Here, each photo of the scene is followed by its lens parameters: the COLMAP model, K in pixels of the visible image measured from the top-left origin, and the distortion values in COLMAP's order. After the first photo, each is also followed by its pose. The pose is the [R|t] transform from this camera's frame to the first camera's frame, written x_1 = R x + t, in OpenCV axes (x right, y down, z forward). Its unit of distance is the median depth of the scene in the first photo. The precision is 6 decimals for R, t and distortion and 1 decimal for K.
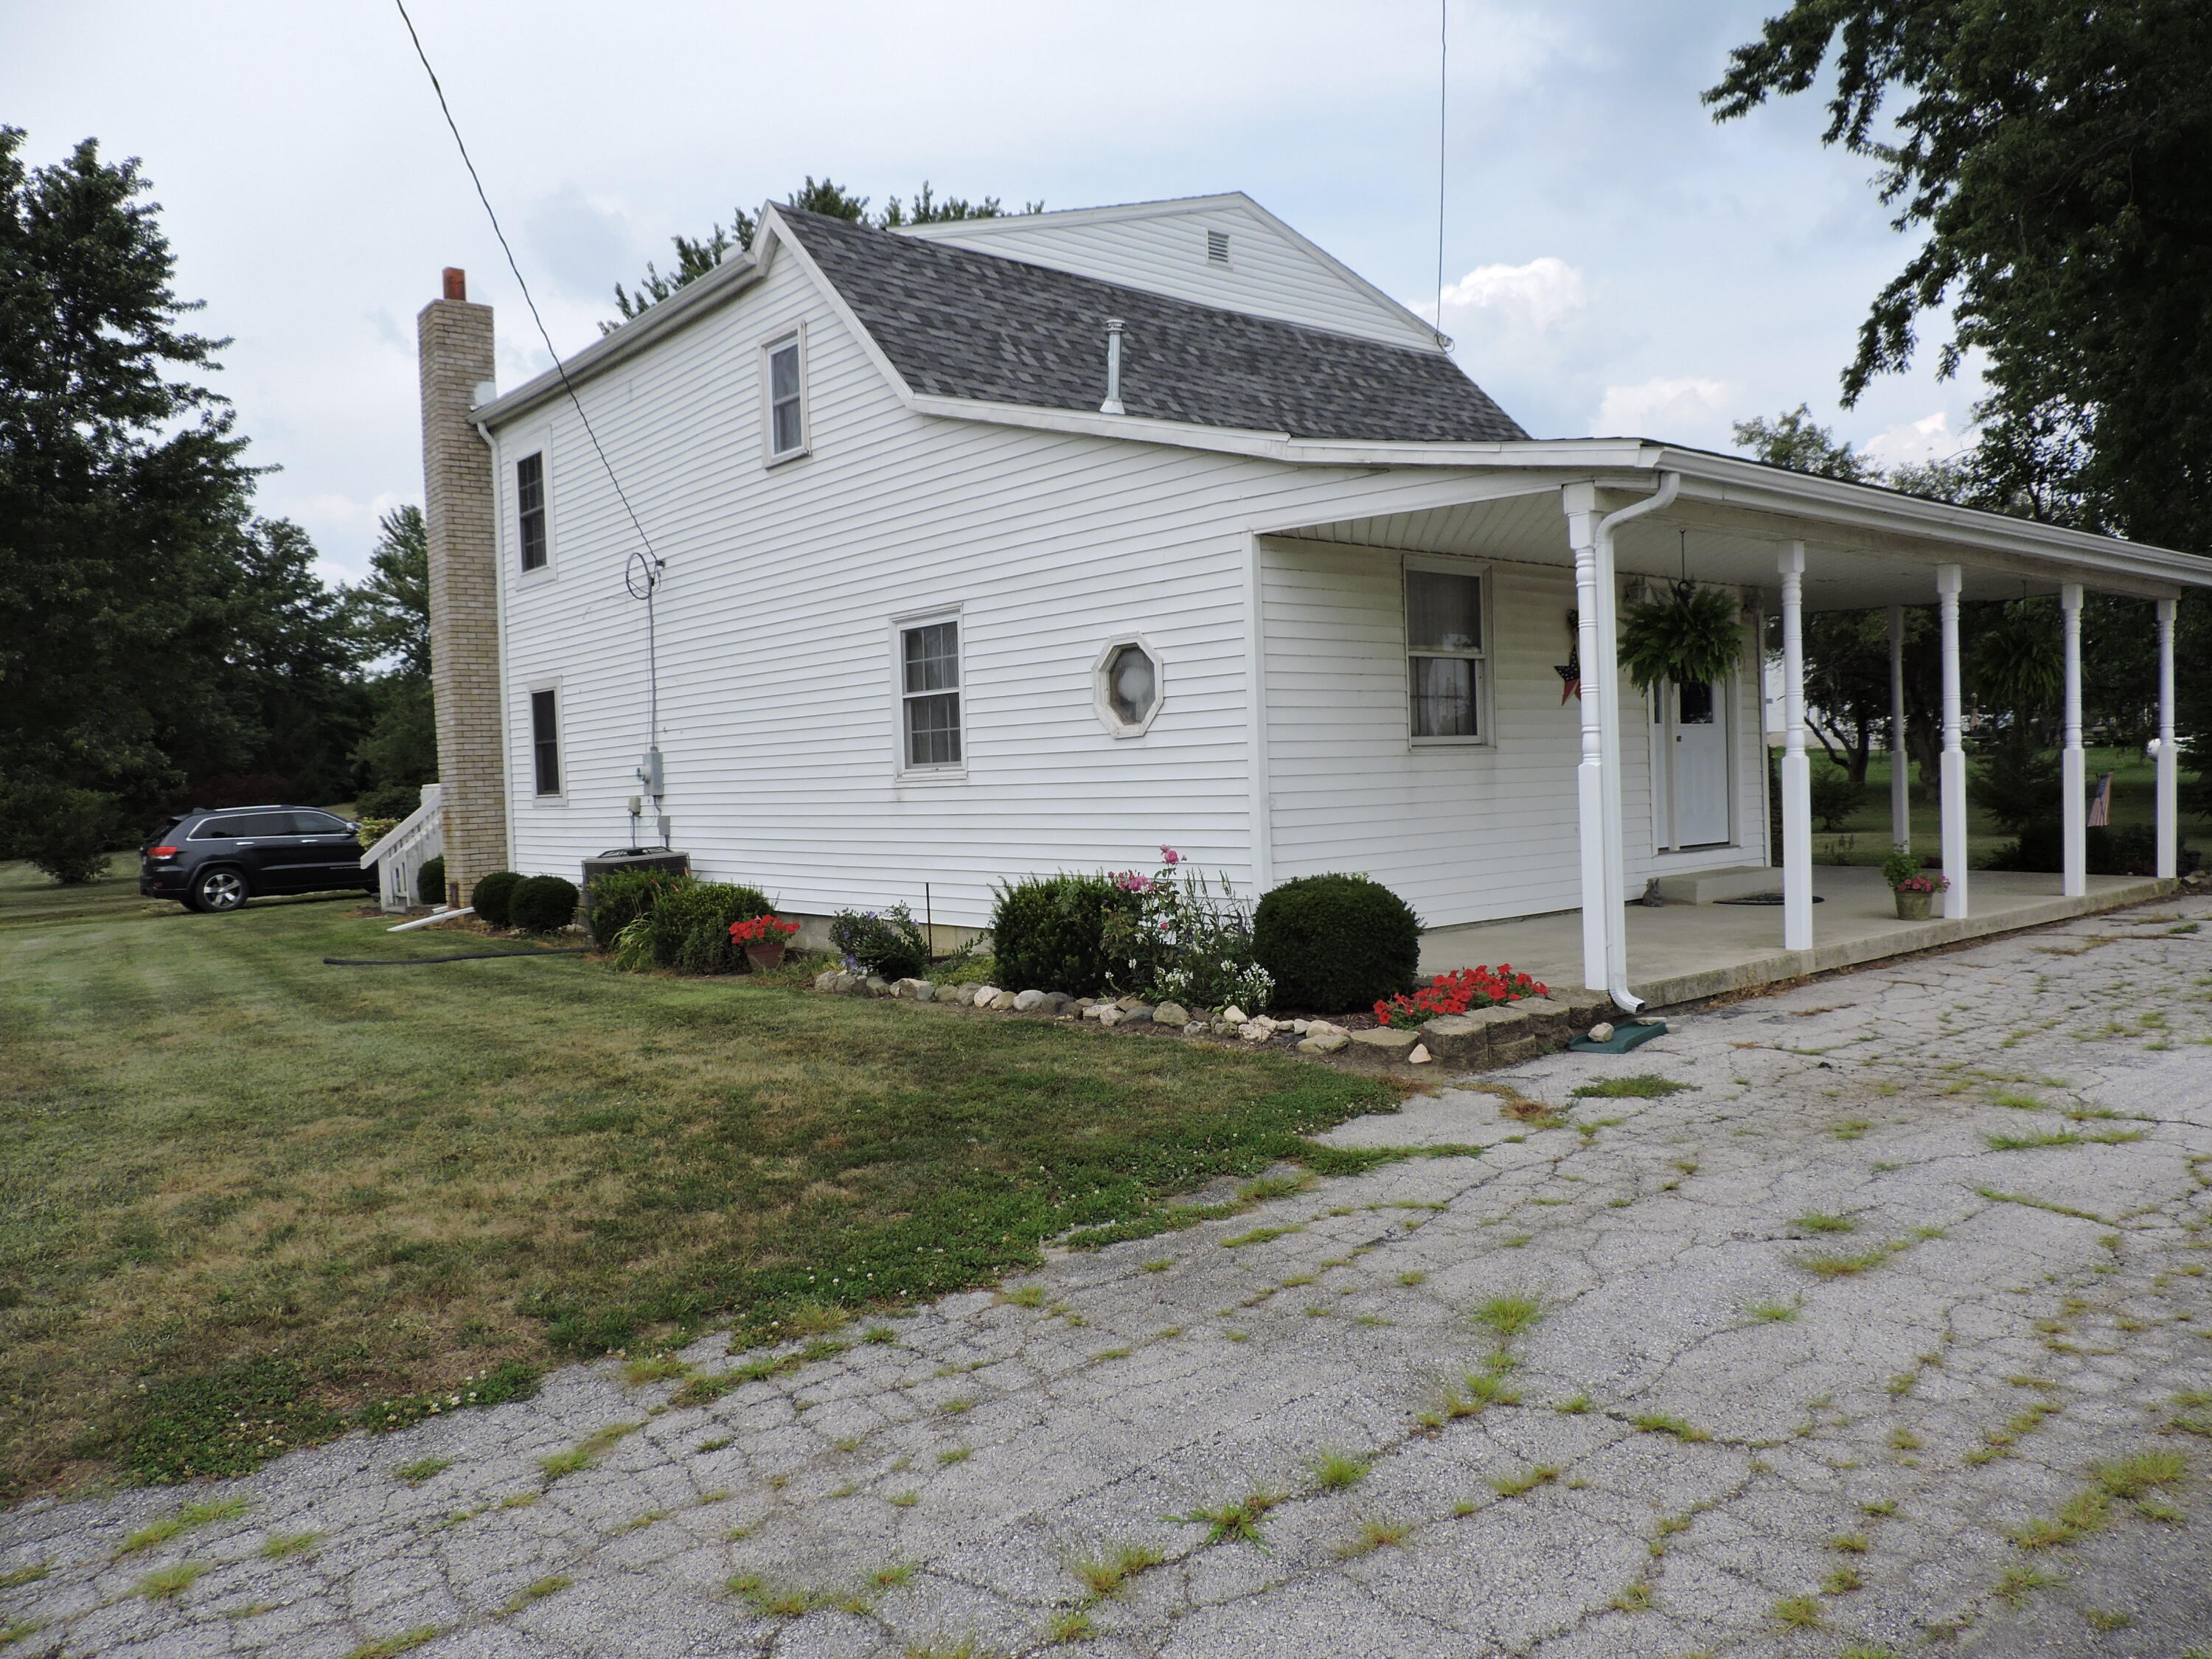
lens RADIAL K [[1568.8, 0, 1116.4], [0, 1568.8, 829.1], [0, 0, 1]] dist [-0.016343, -0.000463]
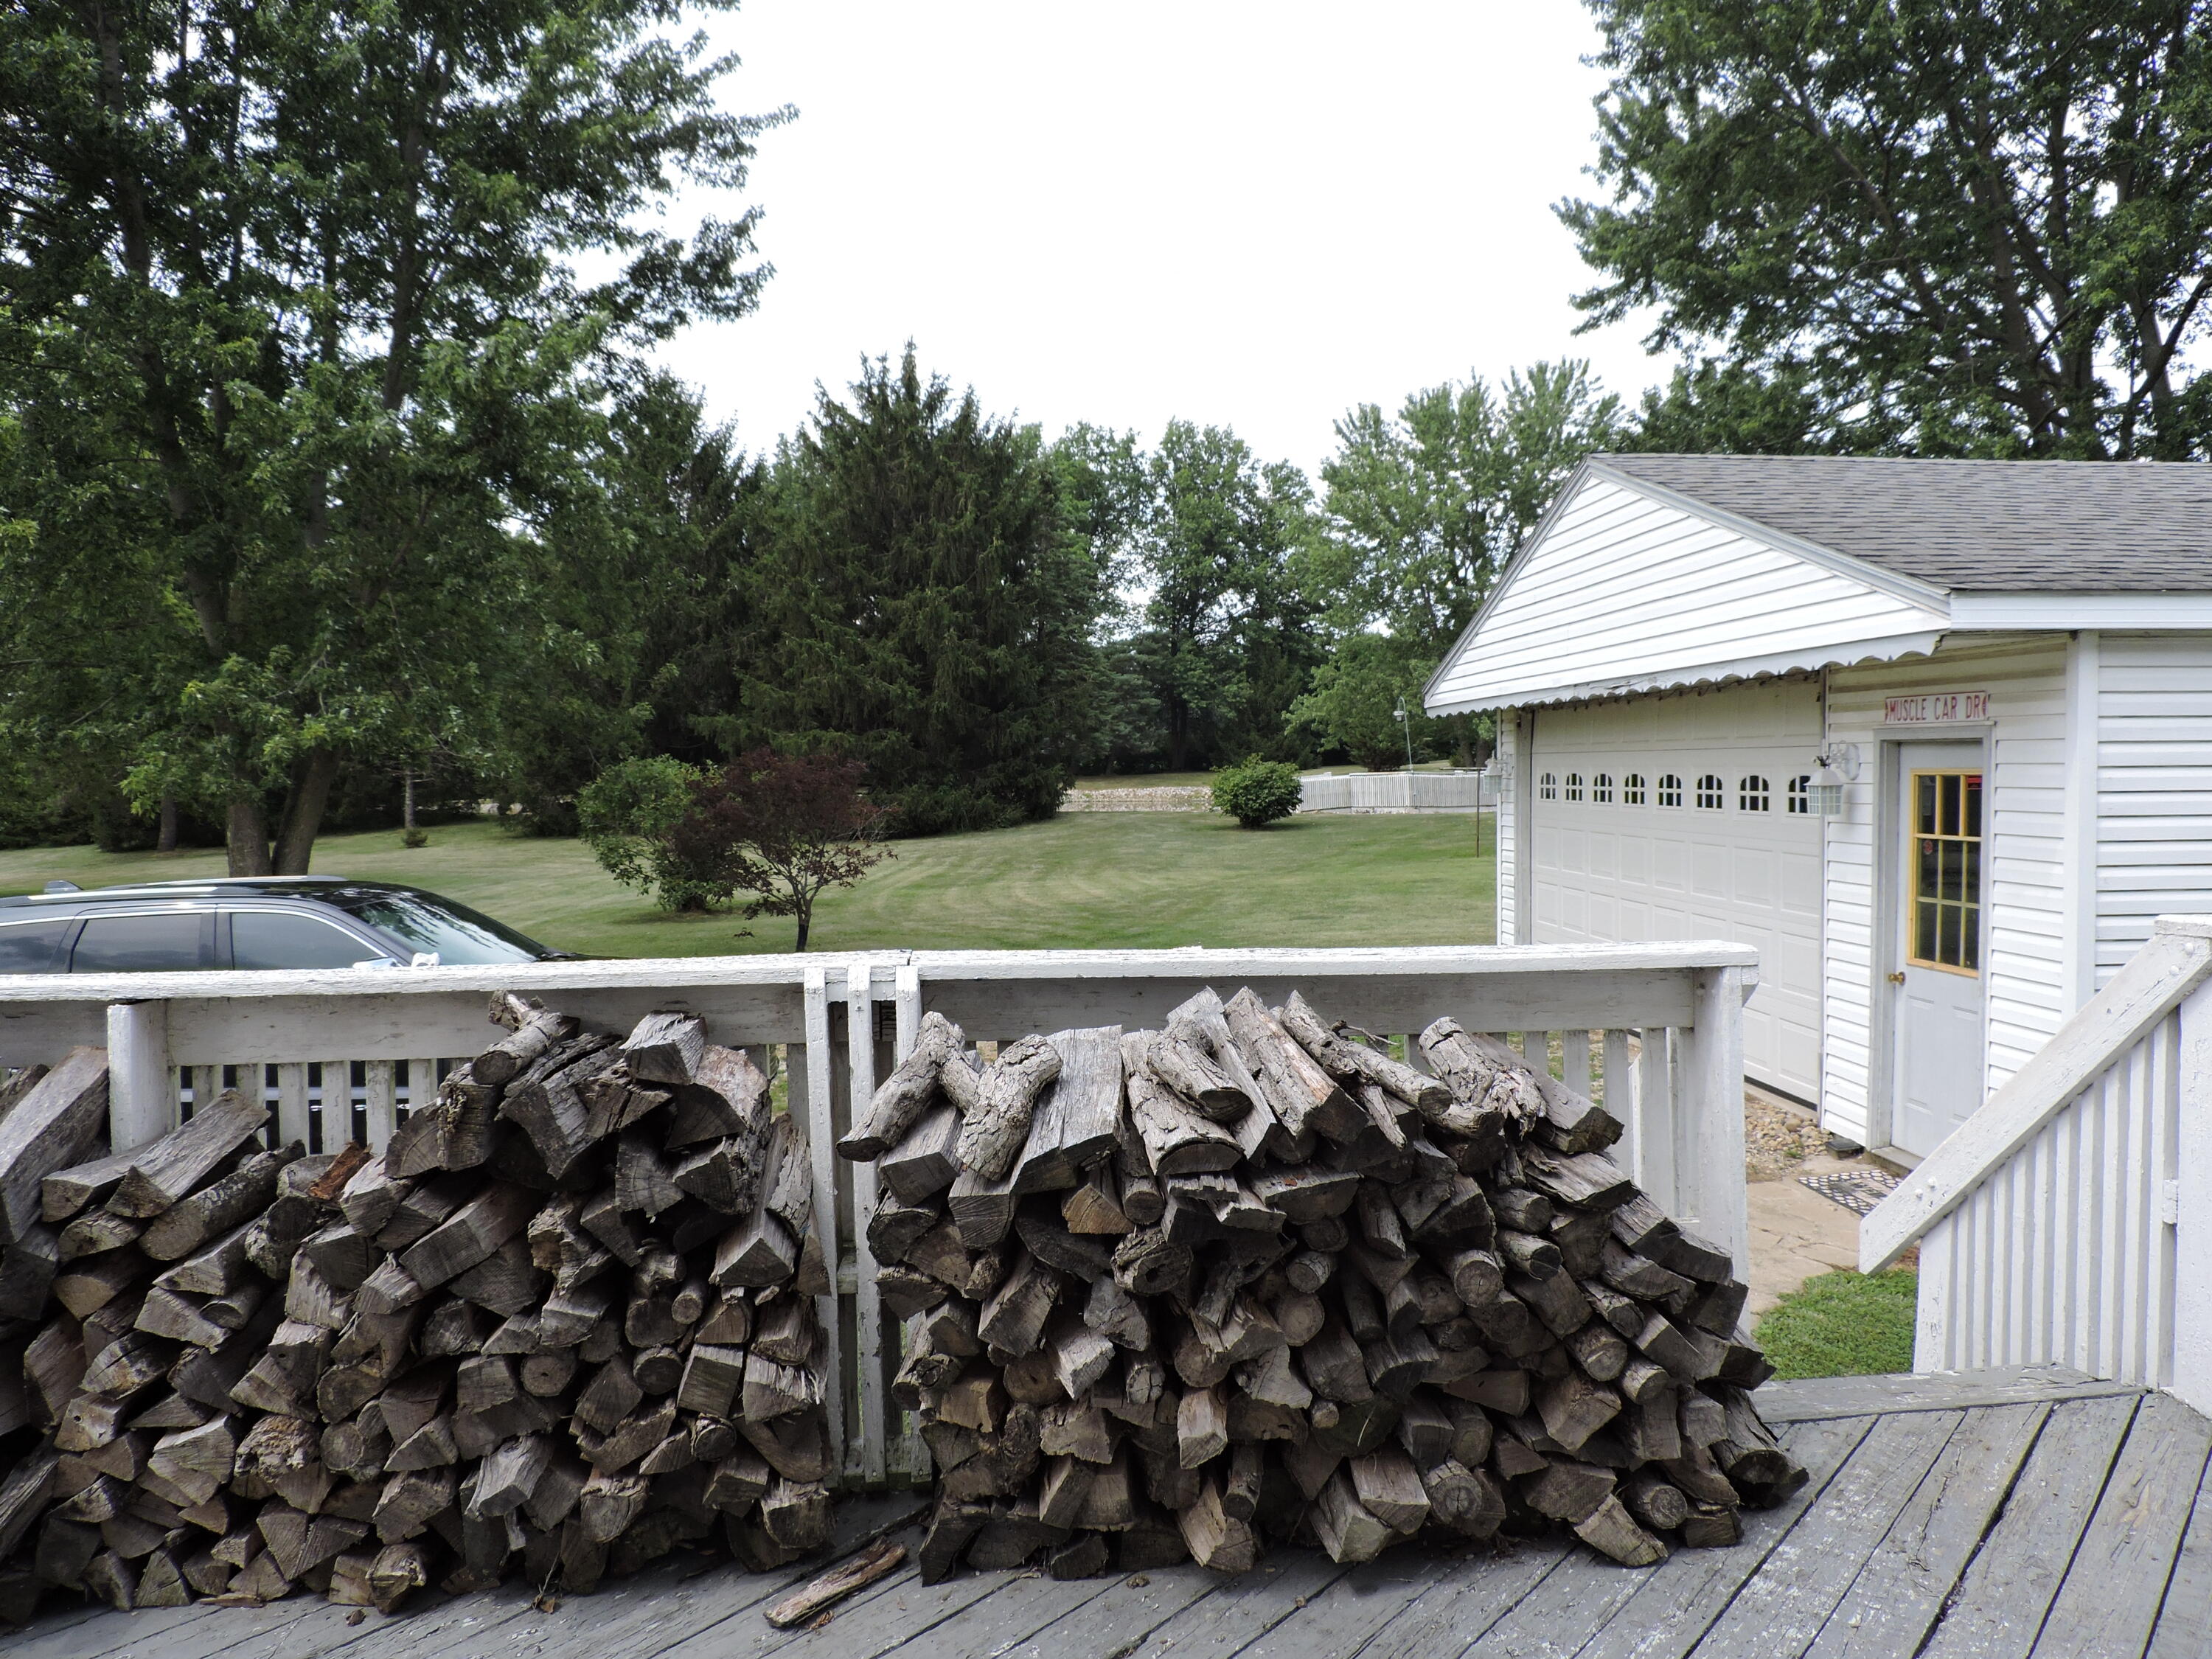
lens RADIAL K [[1568.8, 0, 1116.4], [0, 1568.8, 829.1], [0, 0, 1]] dist [-0.016343, -0.000463]
pose [[0.802597, 0.049199, -0.594489, -0.202935], [-0.033717, 0.998741, 0.037135, -0.043168], [0.595568, -0.009760, 0.803246, 0.829724]]
